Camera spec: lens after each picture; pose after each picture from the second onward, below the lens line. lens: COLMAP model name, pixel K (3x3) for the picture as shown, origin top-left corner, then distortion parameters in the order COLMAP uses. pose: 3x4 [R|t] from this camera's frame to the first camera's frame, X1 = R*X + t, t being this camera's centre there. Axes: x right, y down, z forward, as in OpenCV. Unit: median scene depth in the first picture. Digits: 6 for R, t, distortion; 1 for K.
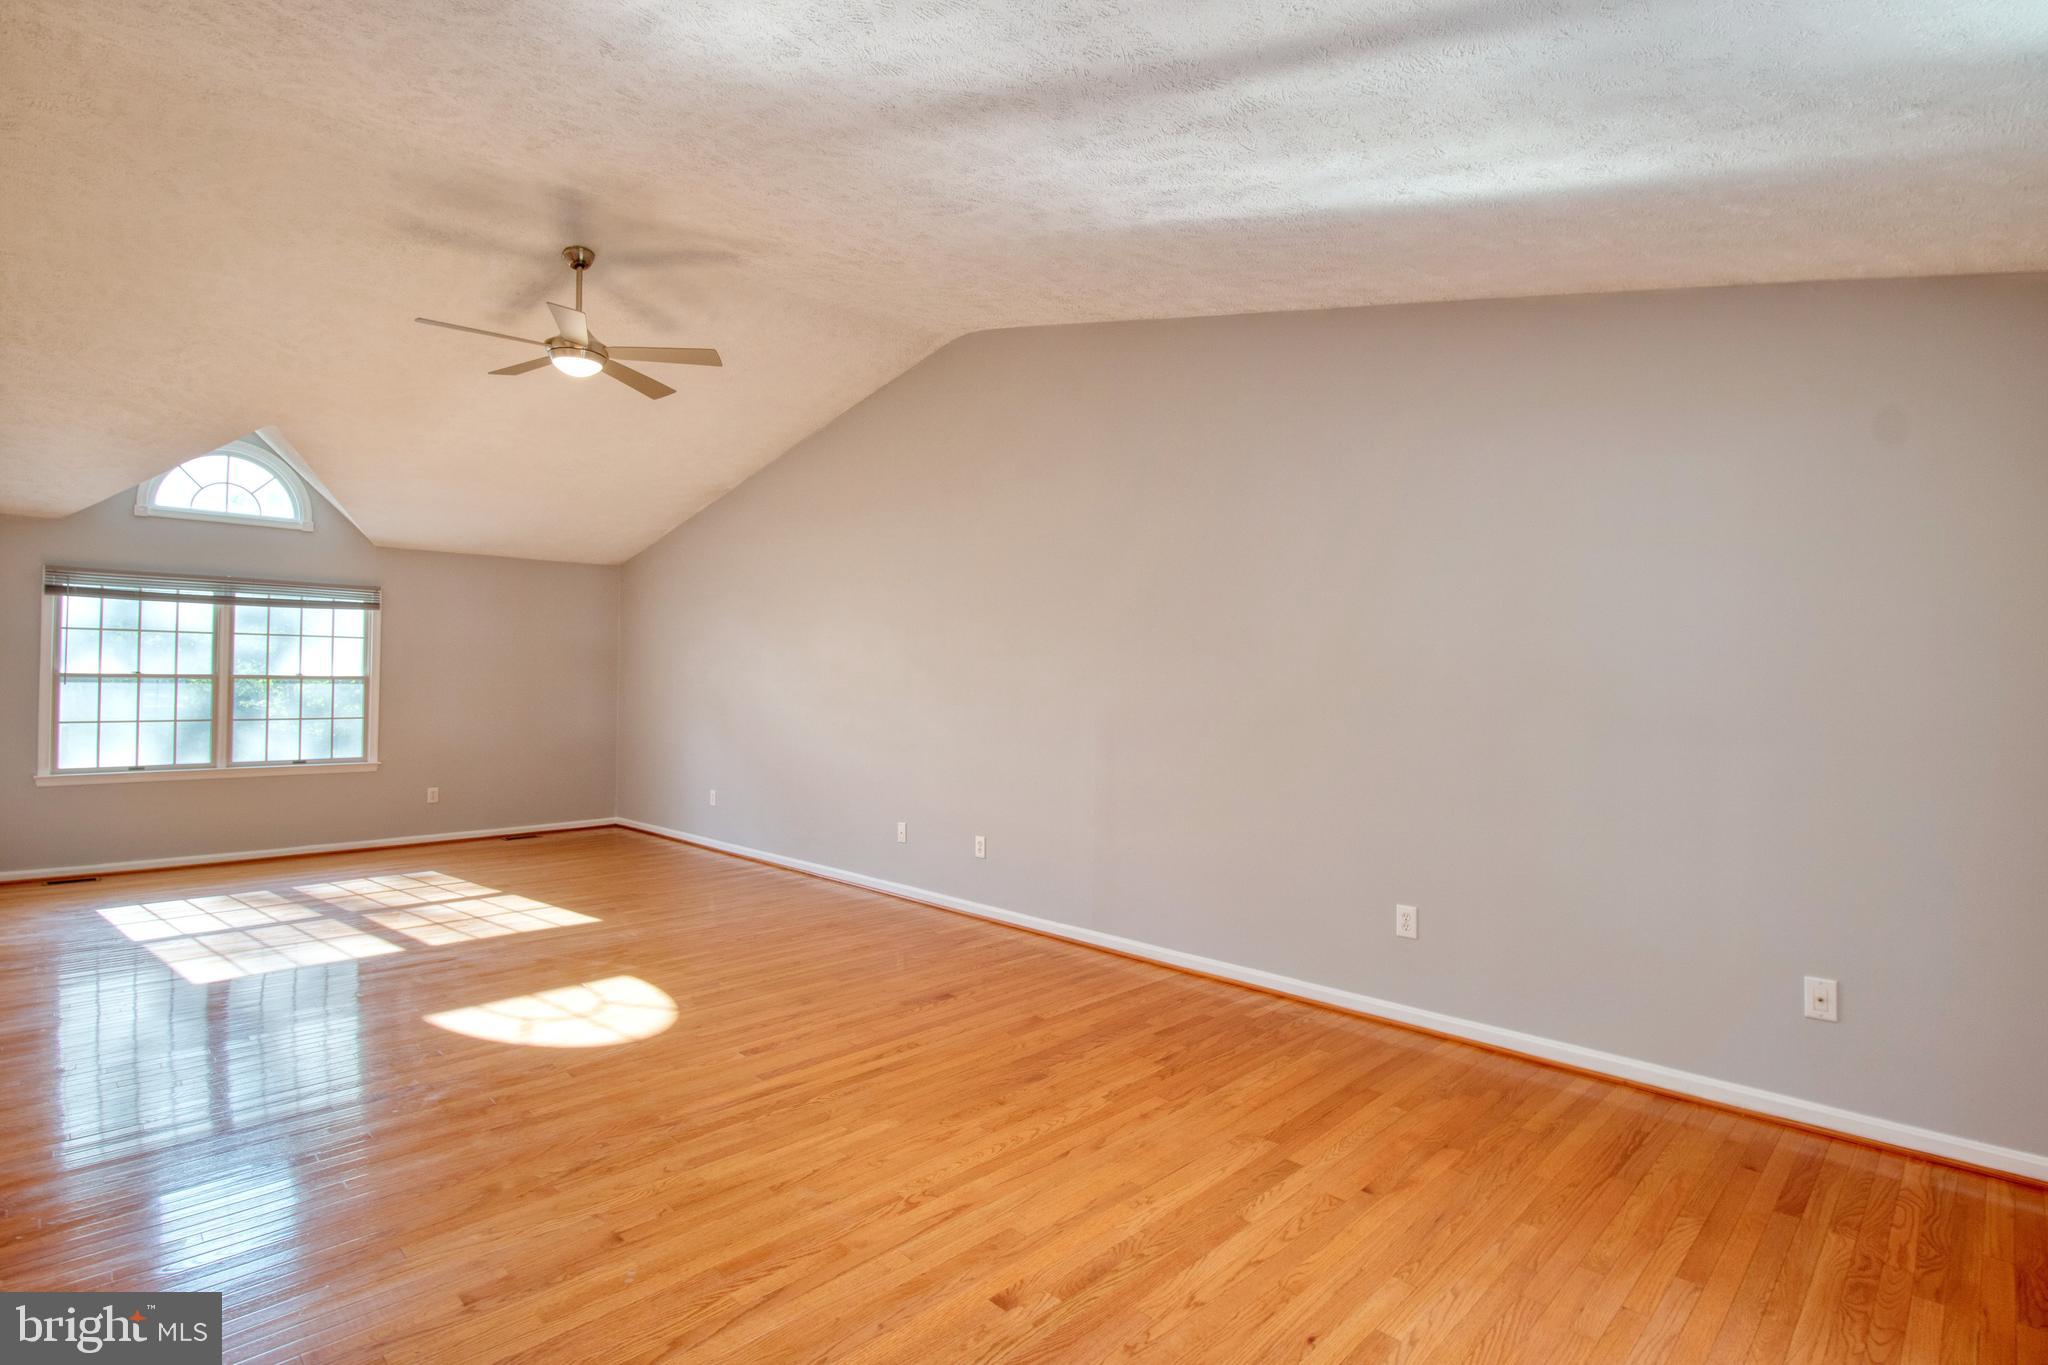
lens RADIAL K [[971.1, 0, 991.1], [0, 971.1, 670.5], [0, 0, 1]] dist [0.002644, -0.009482]
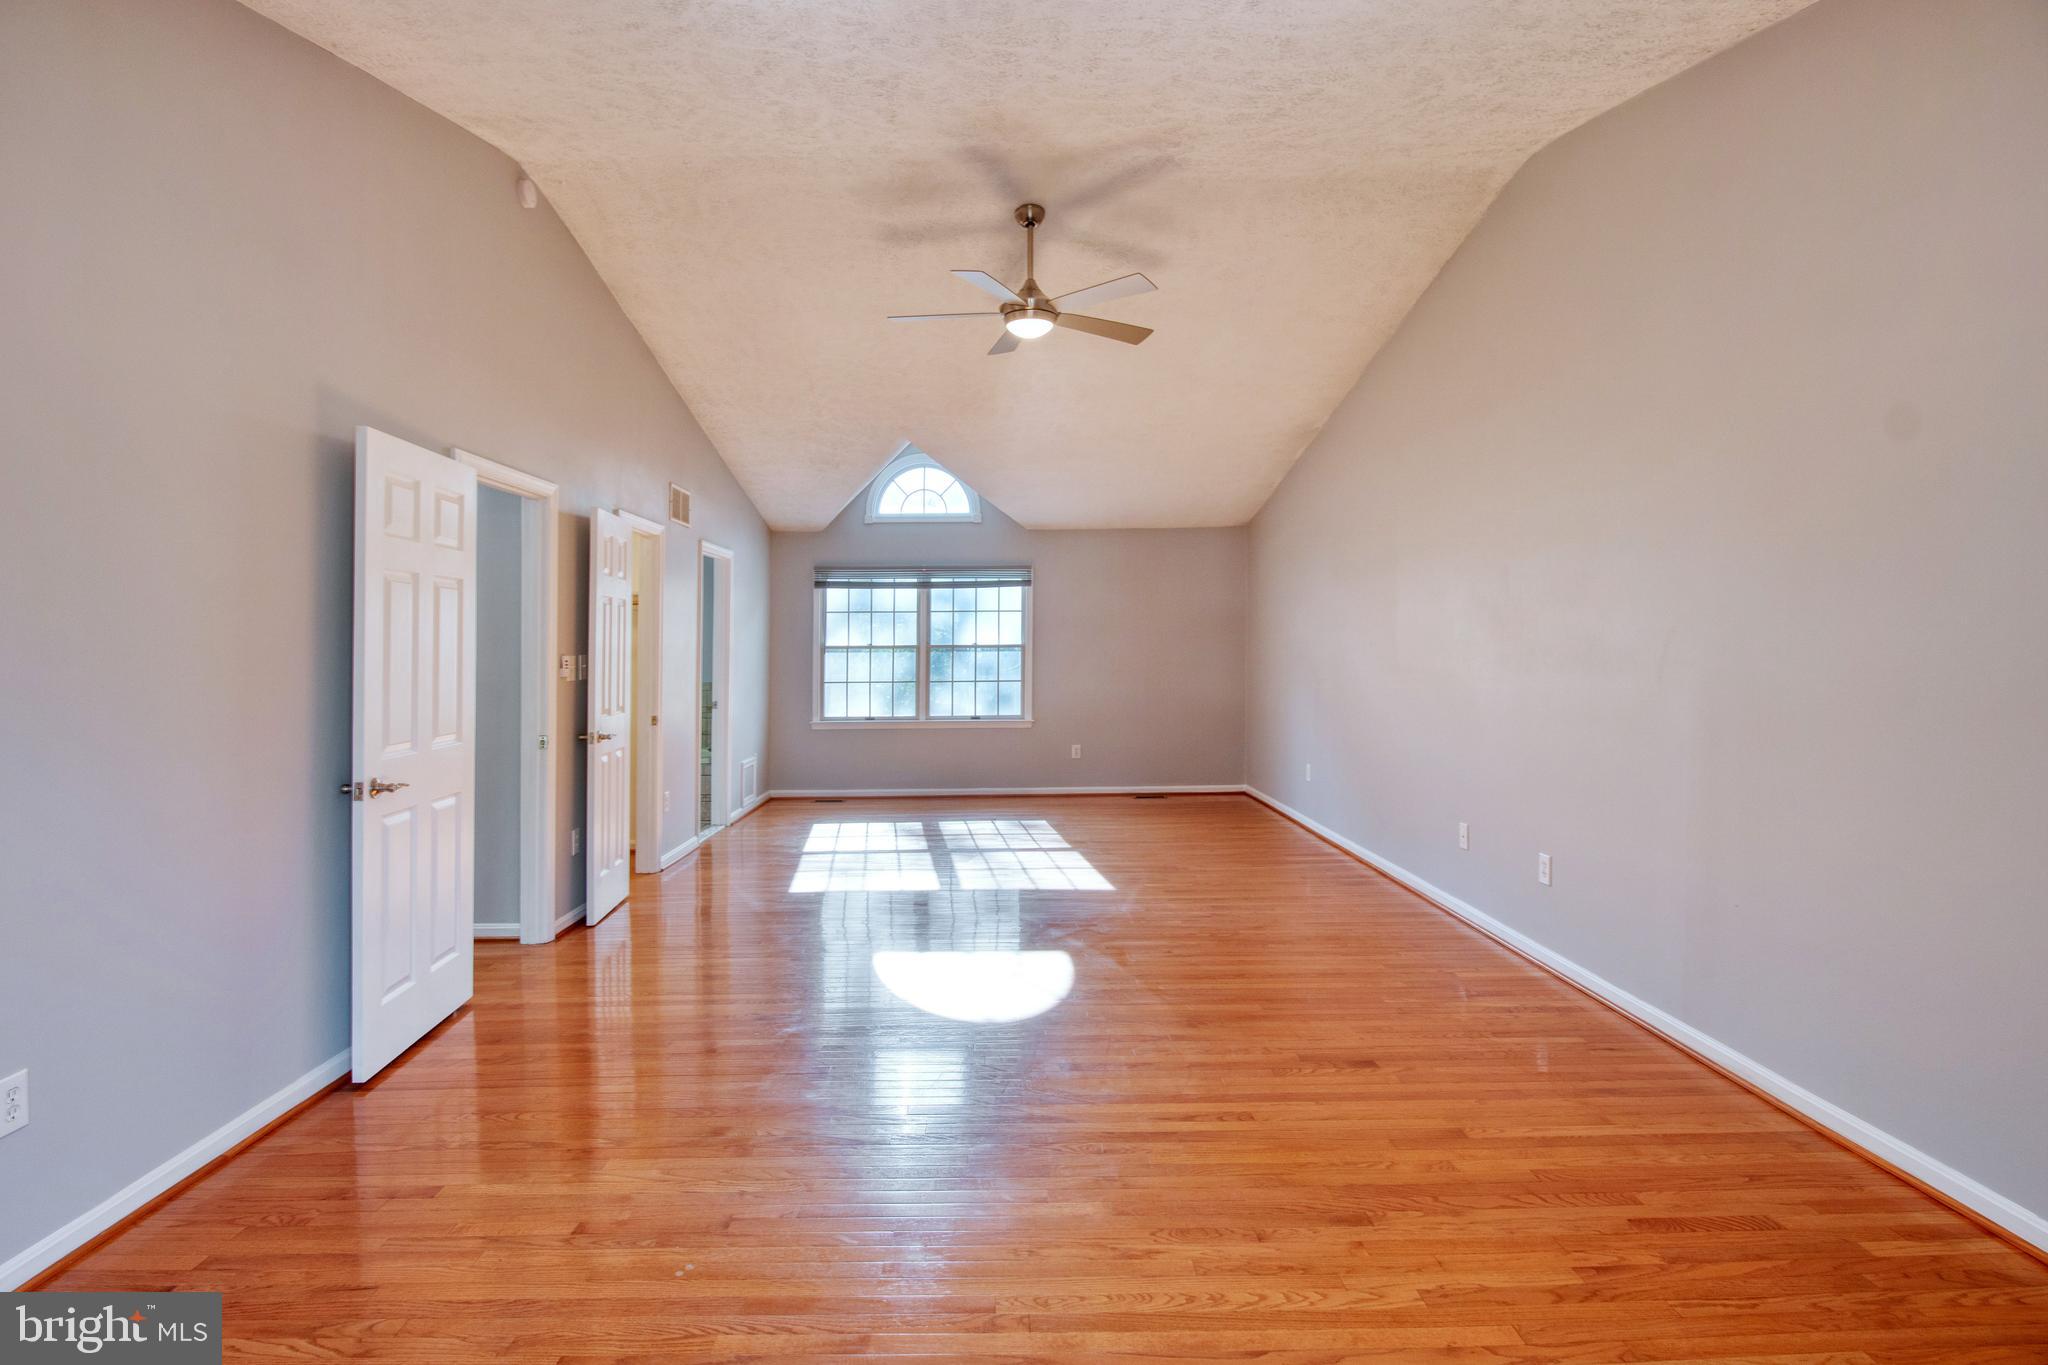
lens RADIAL K [[988.3, 0, 1023.7], [0, 988.3, 665.4], [0, 0, 1]] dist [0.000890, -0.010892]
pose [[0.730331, -0.001172, -0.683093, 0.180902], [0.023290, 0.999460, 0.023185, 0.004078], [0.682697, -0.032842, 0.729963, 0.179394]]
